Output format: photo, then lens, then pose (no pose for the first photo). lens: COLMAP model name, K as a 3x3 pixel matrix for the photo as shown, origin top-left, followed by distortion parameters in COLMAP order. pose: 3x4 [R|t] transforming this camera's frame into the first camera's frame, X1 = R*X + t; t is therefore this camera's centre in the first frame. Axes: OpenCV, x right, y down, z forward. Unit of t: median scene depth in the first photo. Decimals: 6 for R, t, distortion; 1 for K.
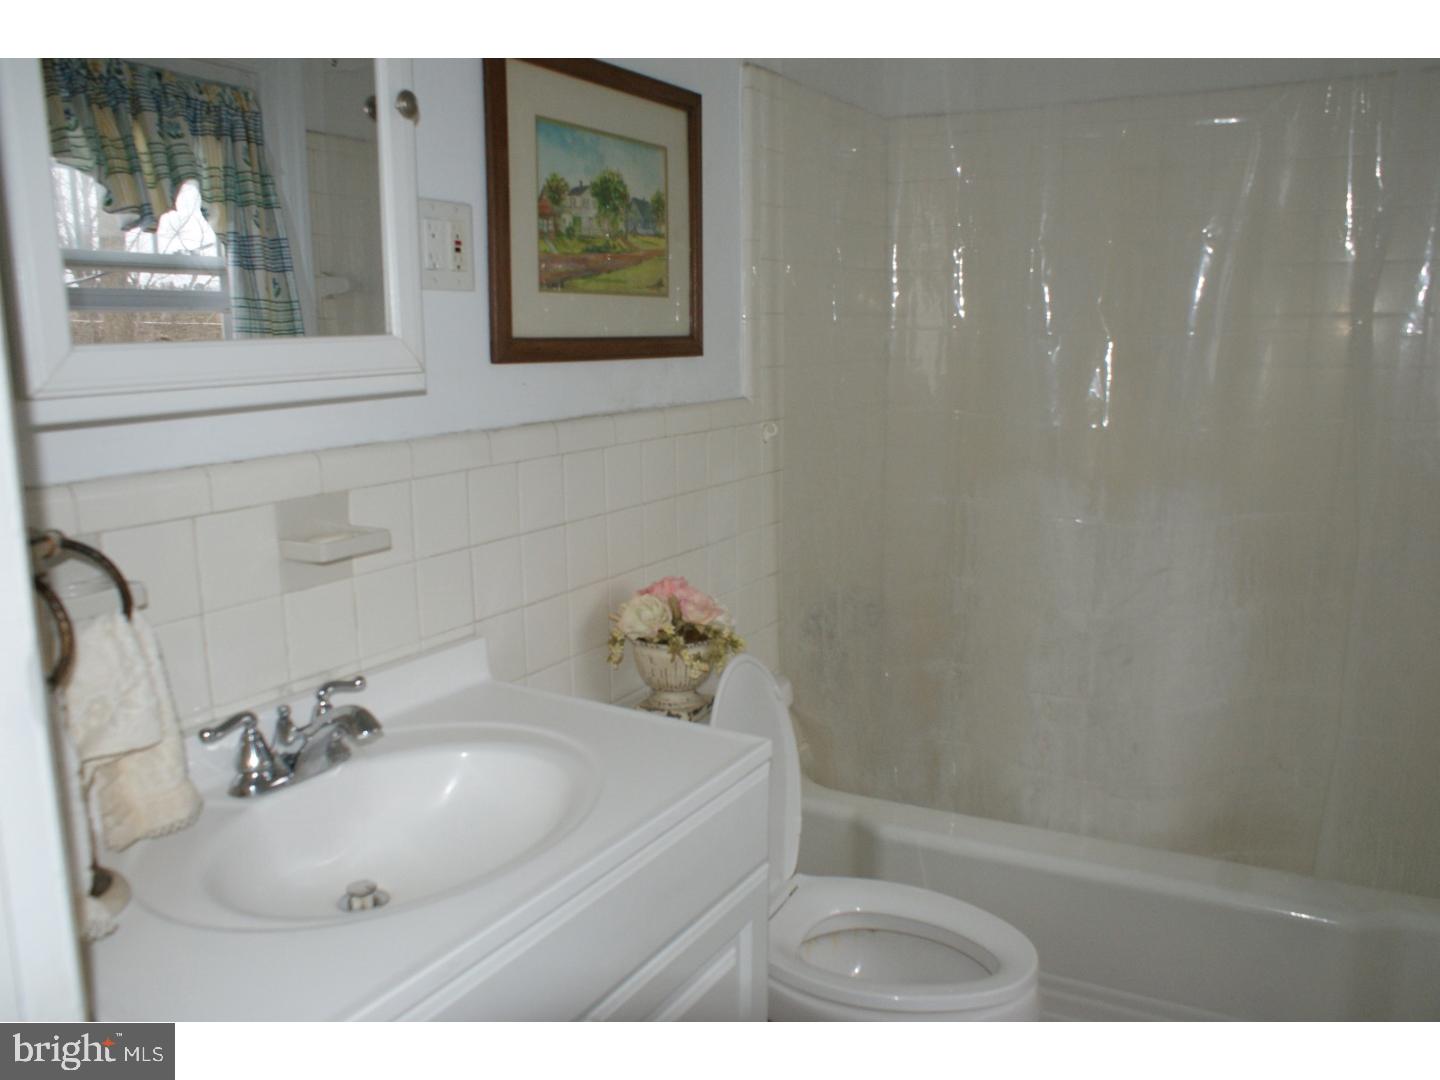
lens RADIAL K [[1109.2, 0, 720.0], [0, 1109.2, 540.0], [0, 0, 1]] dist [-0.154526, -0.000263]
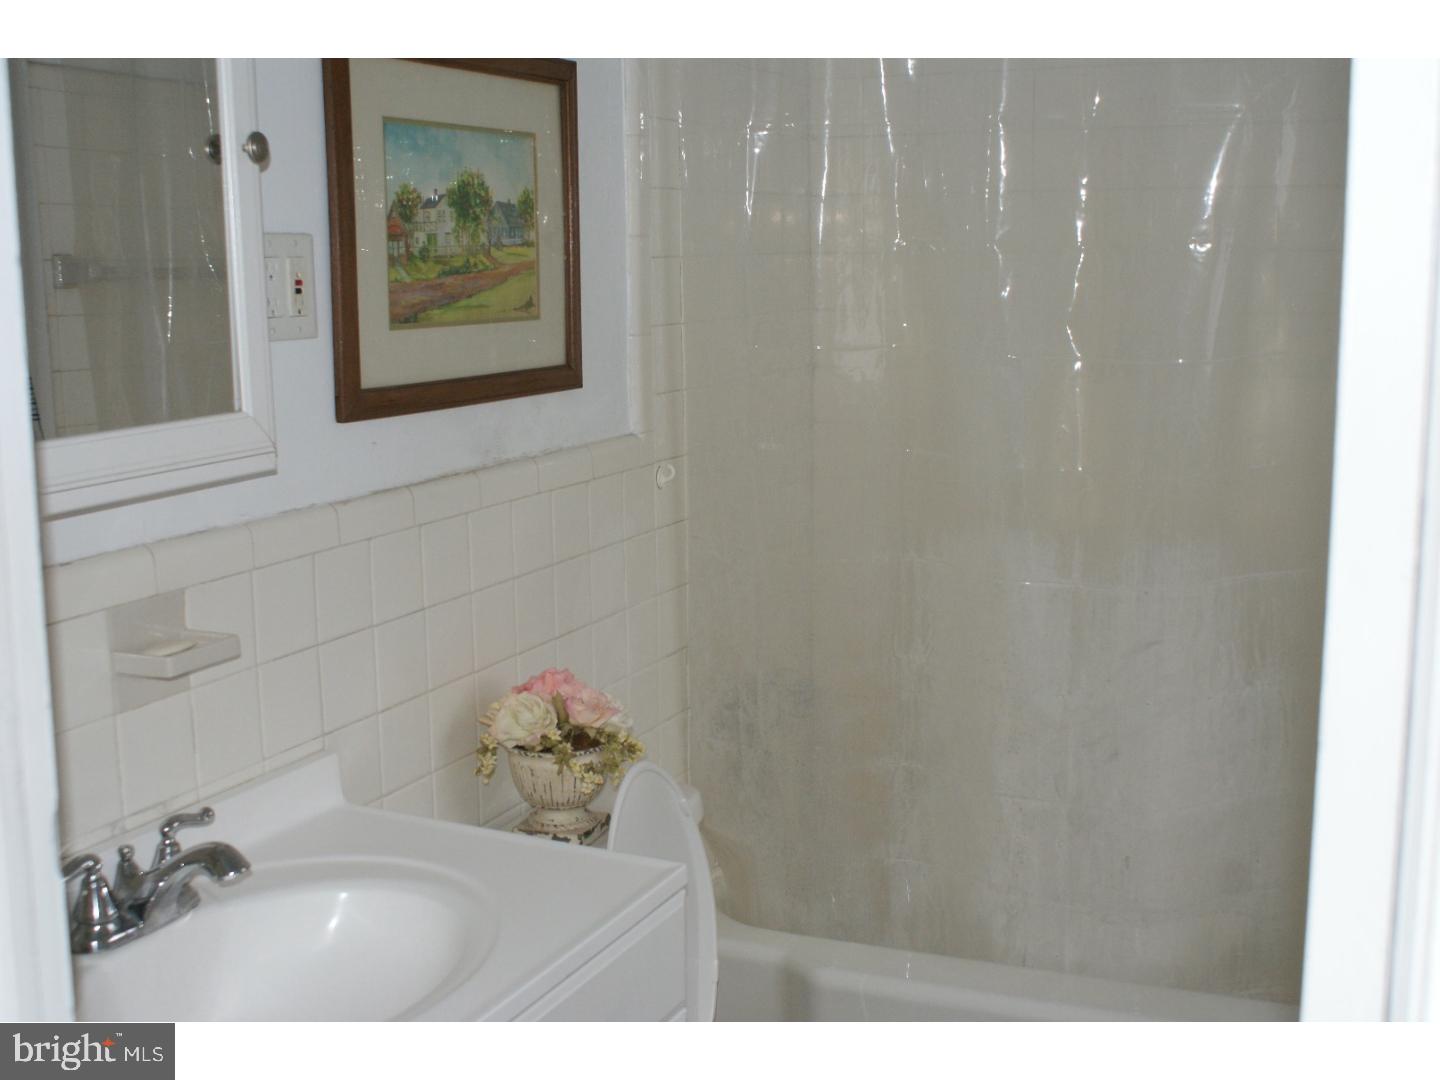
lens RADIAL K [[1639.7, 0, 720.0], [0, 1639.7, 540.0], [0, 0, 1]] dist [-0.130022, 0.032282]
pose [[0.995859, -0.019804, 0.088726, -0.027843], [0.021455, 0.999613, -0.017690, -0.039632], [-0.088341, 0.019520, 0.995899, -0.222517]]
